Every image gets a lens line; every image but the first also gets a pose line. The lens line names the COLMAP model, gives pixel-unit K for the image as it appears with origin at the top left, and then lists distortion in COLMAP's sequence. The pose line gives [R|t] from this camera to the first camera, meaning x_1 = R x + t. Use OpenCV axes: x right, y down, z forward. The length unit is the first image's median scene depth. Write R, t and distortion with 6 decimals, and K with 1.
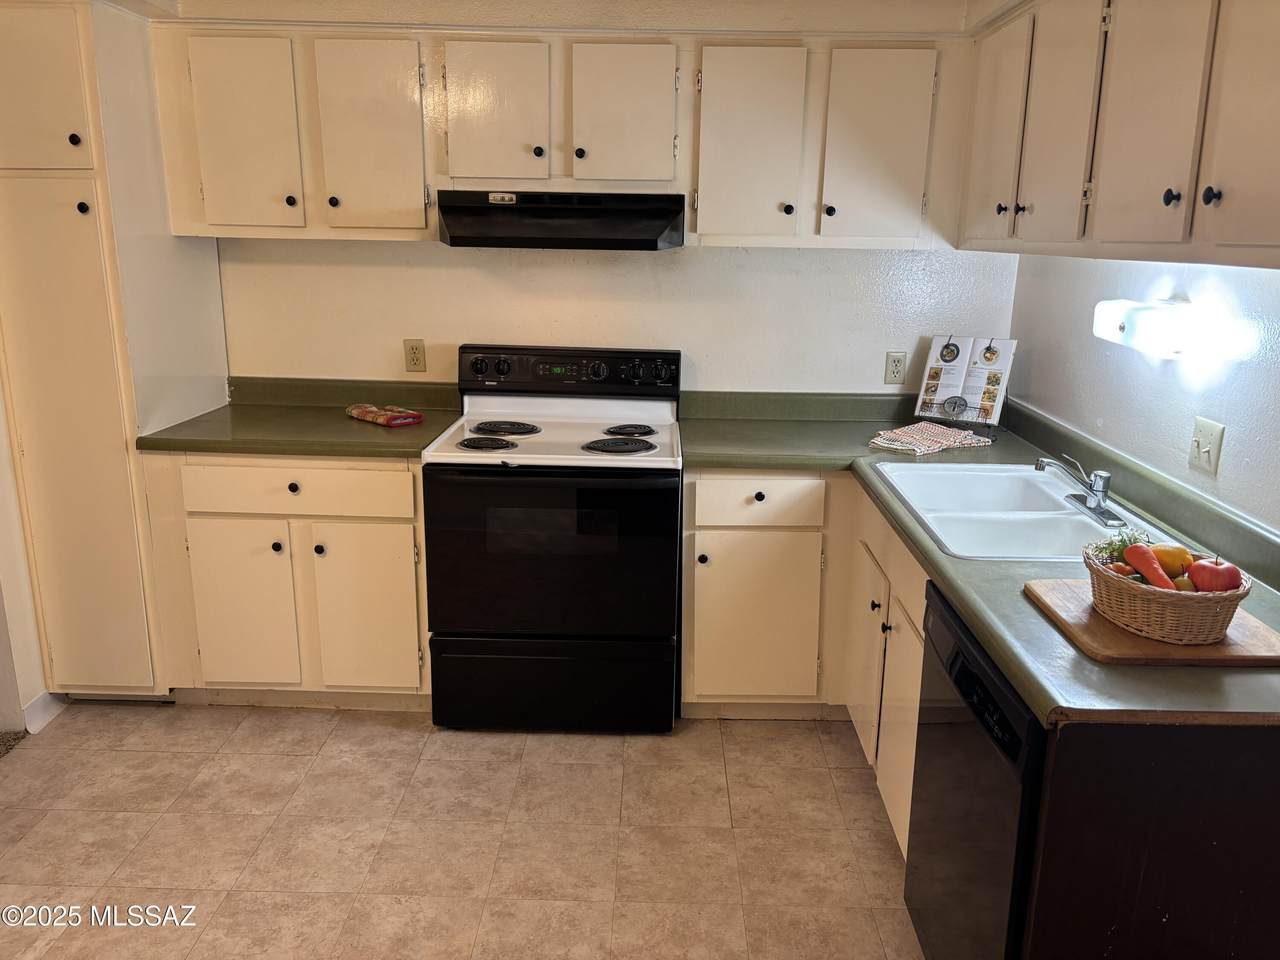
lens RADIAL K [[982.4, 0, 637.2], [0, 982.4, 481.9], [0, 0, 1]] dist [0.056914, -0.039903]
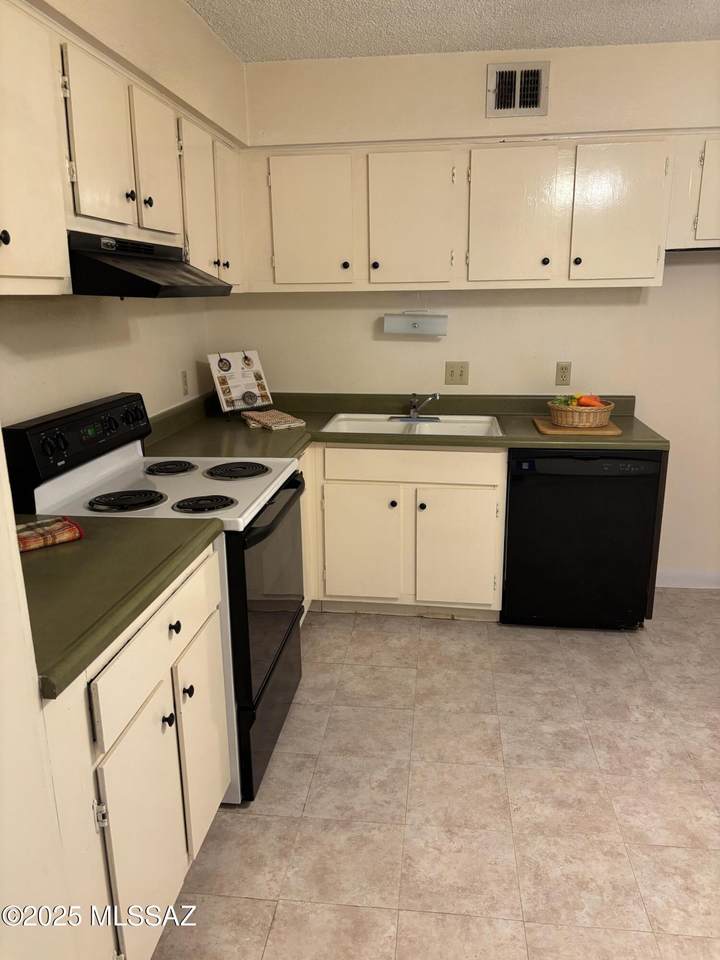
lens RADIAL K [[736.8, 0, 360.0], [0, 736.8, 480.0], [0, 0, 1]] dist [0.056914, -0.039903]
pose [[0.084114, -0.260858, 0.961706, -0.829407], [0.250236, 0.939728, 0.233010, -0.191253], [-0.964524, 0.221054, 0.144320, 0.751683]]
